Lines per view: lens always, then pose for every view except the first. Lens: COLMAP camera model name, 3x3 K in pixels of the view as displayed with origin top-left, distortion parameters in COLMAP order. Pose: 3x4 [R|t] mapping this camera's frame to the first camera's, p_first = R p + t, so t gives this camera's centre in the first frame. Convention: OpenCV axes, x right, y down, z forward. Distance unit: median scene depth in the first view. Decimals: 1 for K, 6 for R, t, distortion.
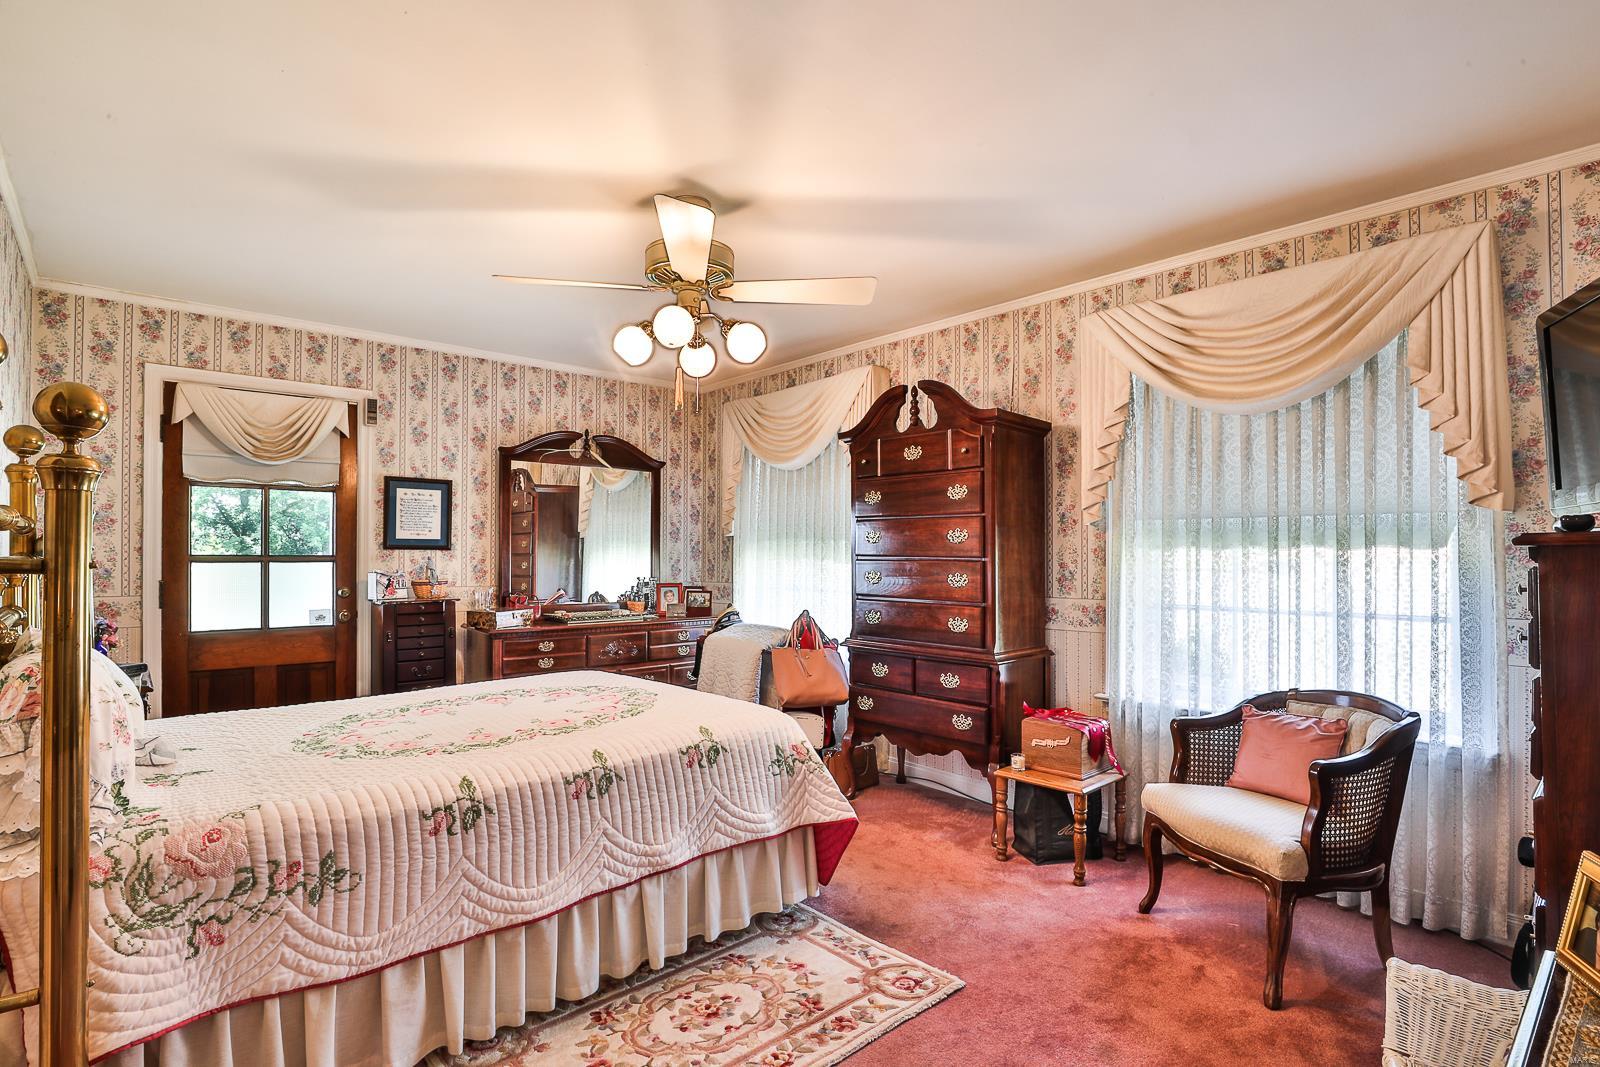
lens RADIAL K [[787.3, 0, 791.7], [0, 787.3, 542.5], [0, 0, 1]] dist [-0.005023, -0.000230]
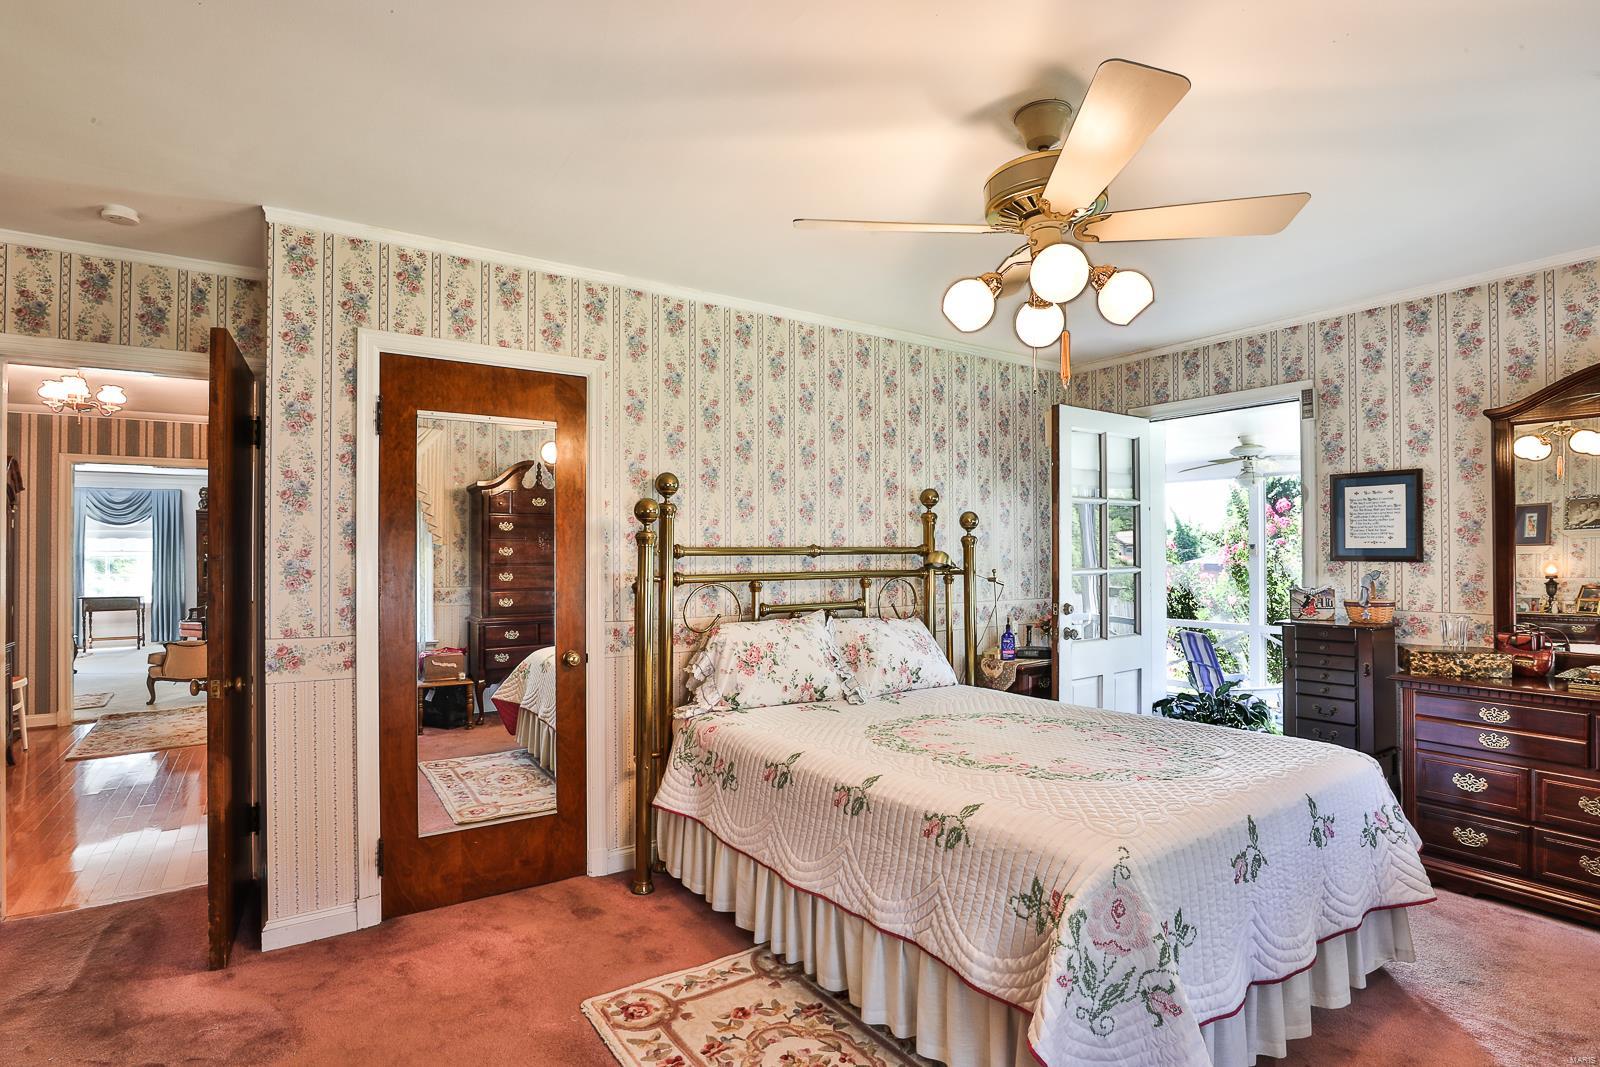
lens RADIAL K [[787.3, 0, 791.7], [0, 787.3, 542.5], [0, 0, 1]] dist [-0.005023, -0.000230]
pose [[-0.118185, -0.011435, -0.992926, 0.386541], [0.021512, 0.999670, -0.014073, -0.011713], [0.992759, -0.023023, -0.117900, 0.508233]]
